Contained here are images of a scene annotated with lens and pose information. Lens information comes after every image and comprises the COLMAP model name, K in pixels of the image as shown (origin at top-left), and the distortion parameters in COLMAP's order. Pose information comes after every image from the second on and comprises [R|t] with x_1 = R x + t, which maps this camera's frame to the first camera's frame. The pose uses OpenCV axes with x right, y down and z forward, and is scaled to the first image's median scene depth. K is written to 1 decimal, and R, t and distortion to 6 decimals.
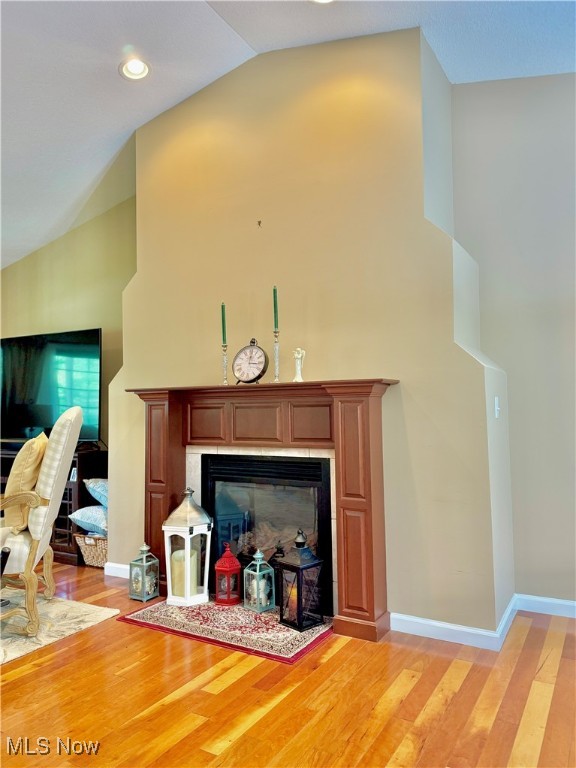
lens RADIAL K [[560.0, 0, 288.0], [0, 560.0, 384.0], [0, 0, 1]] dist [0.001643, -0.000912]
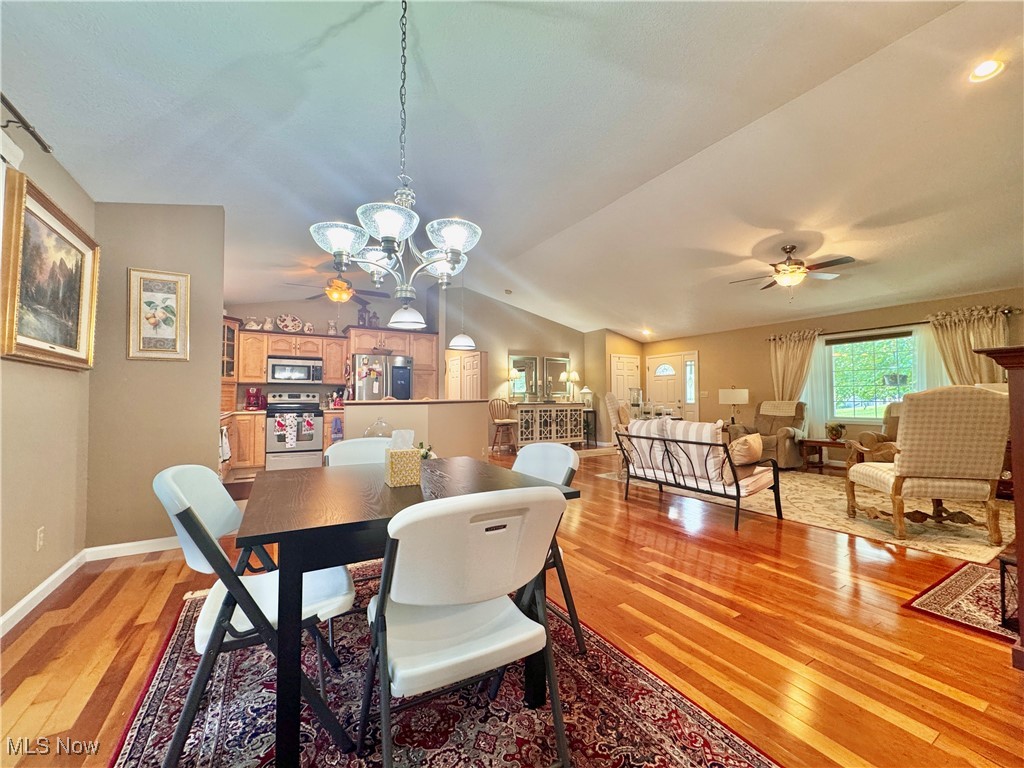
lens RADIAL K [[408.9, 0, 512.0], [0, 408.9, 384.0], [0, 0, 1]] dist [-0.003245, -0.000142]
pose [[-0.485061, -0.018987, -0.874274, 1.012050], [0.050142, 0.997516, -0.049483, 0.034763], [0.873042, -0.067840, -0.482904, 0.643184]]
